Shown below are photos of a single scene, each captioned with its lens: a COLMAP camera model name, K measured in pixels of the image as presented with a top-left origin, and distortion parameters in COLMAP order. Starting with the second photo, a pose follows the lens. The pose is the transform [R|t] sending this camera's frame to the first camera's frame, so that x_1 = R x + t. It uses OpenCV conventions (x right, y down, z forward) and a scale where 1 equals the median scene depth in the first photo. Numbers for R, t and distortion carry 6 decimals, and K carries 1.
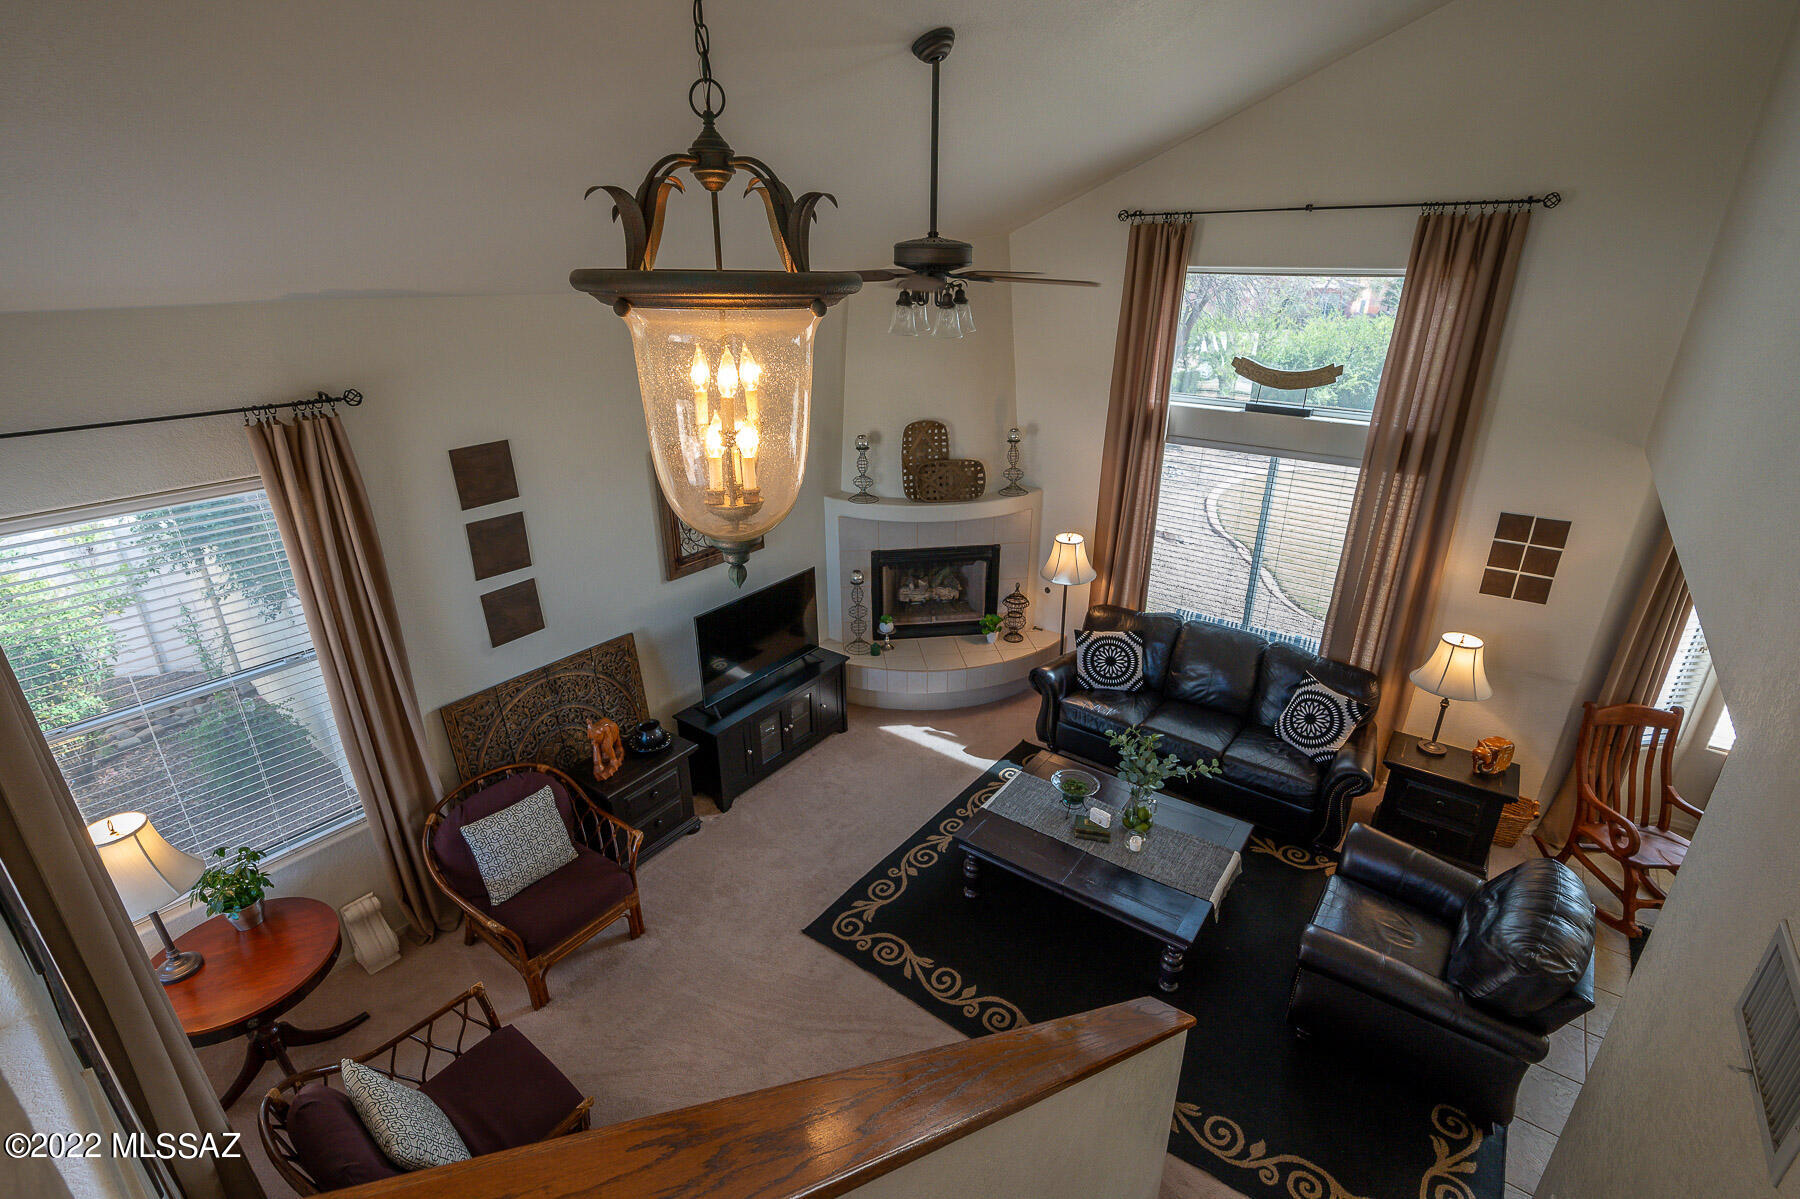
lens RADIAL K [[825.6, 0, 902.1], [0, 825.6, 602.1], [0, 0, 1]] dist [0.004992, 0.000282]
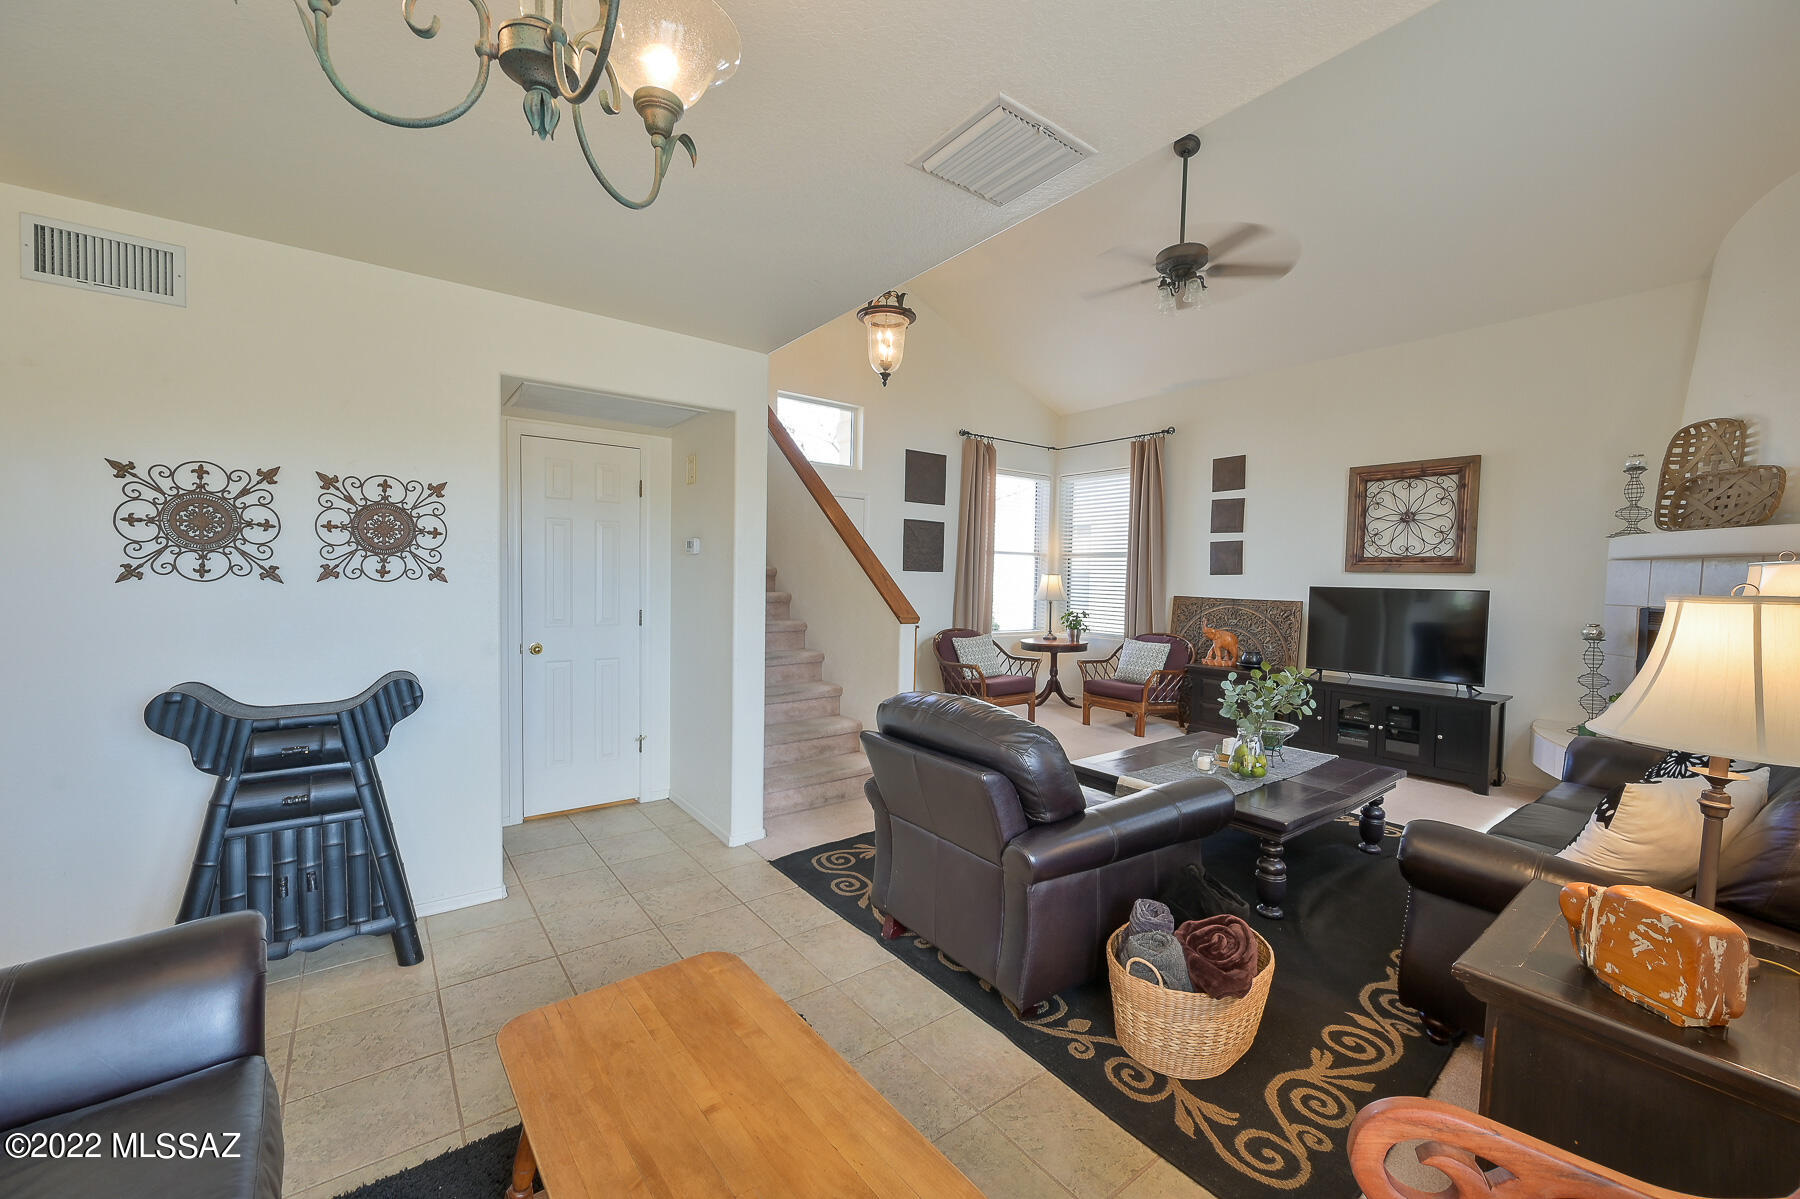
lens RADIAL K [[708.3, 0, 904.4], [0, 708.3, 597.5], [0, 0, 1]] dist [0.002051, -0.000396]
pose [[-0.273135, 0.027112, -0.961594, 0.948015], [-0.386740, 0.912169, 0.135570, 0.124796], [0.880812, 0.408916, -0.238660, 0.692292]]
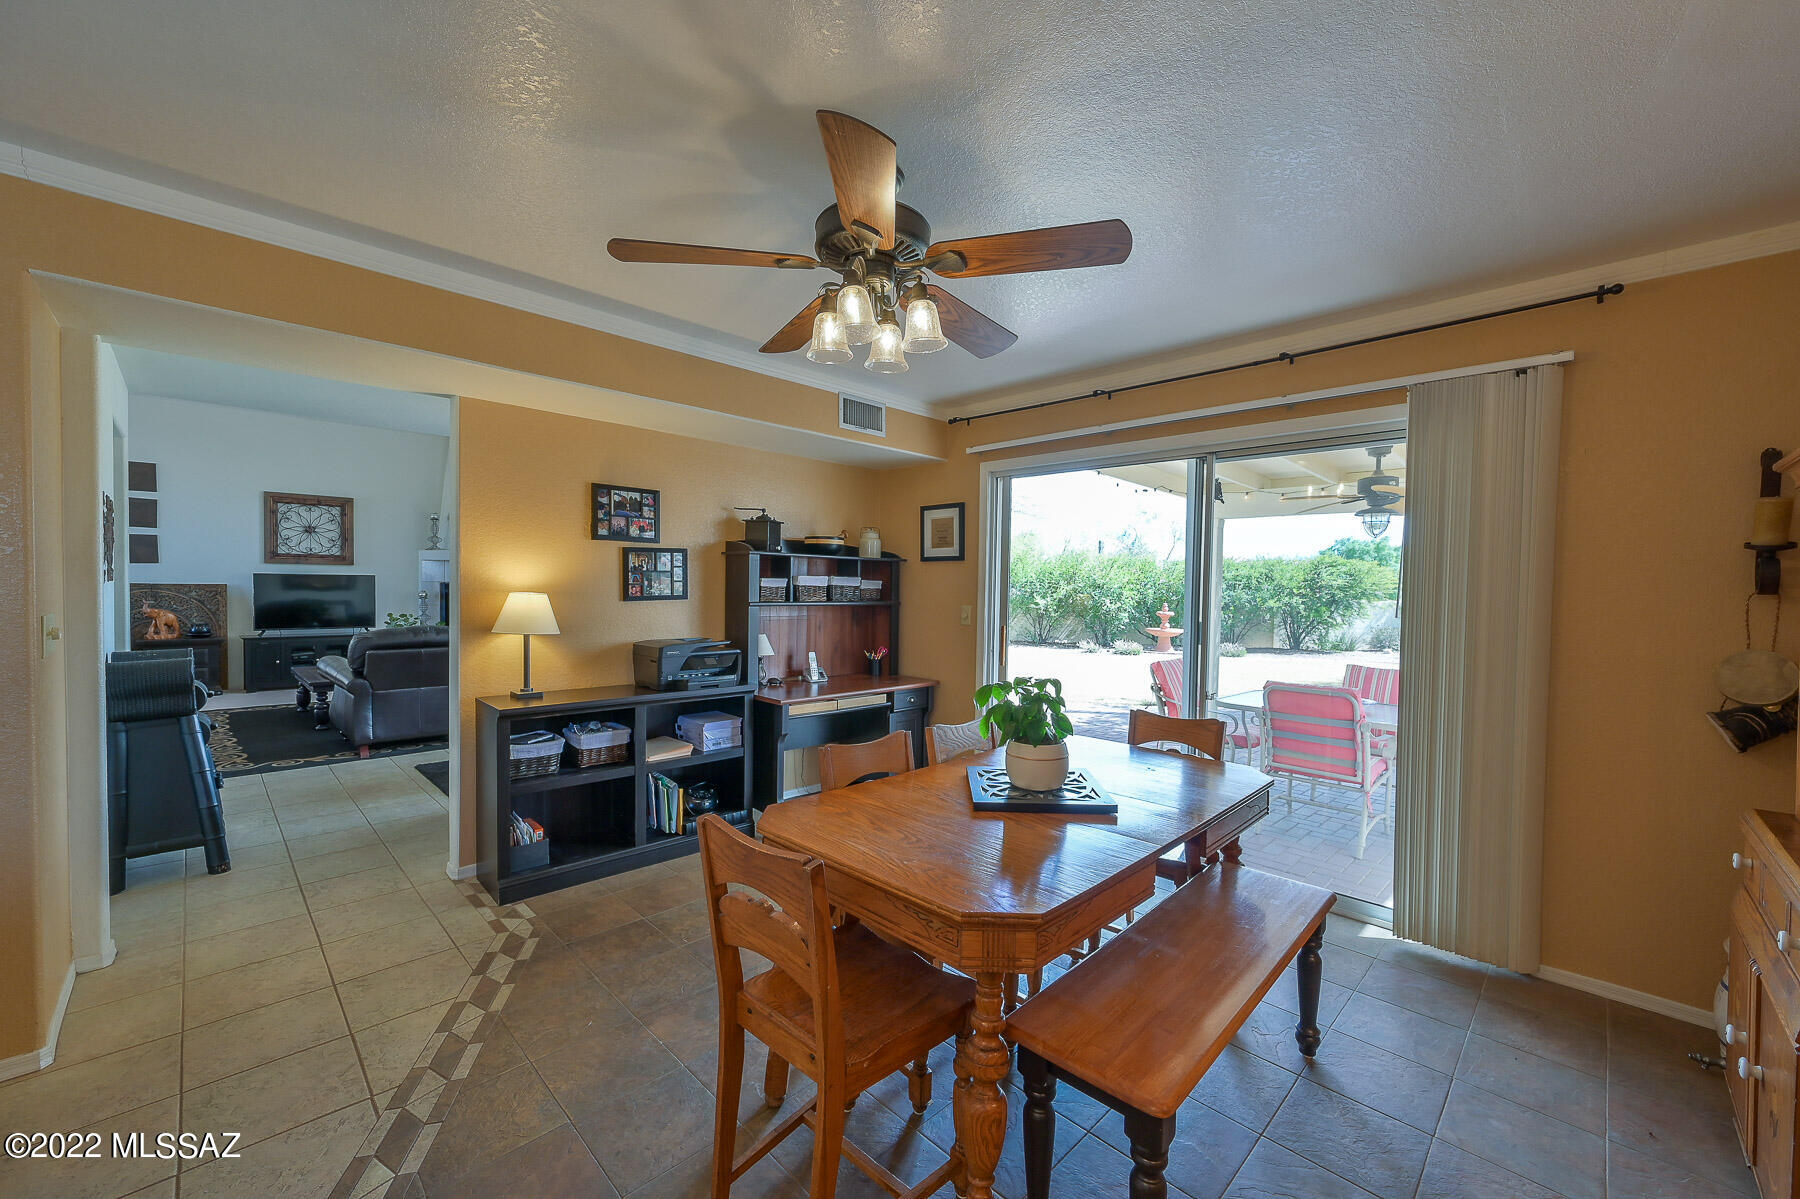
lens RADIAL K [[708.3, 0, 903.1], [0, 708.3, 604.2], [0, 0, 1]] dist [0.002051, -0.000396]
pose [[0.989938, 0.022194, -0.139748, 1.349189], [-0.070554, 0.933514, -0.351530, 0.516183], [0.122655, 0.357853, 0.925687, -0.243960]]
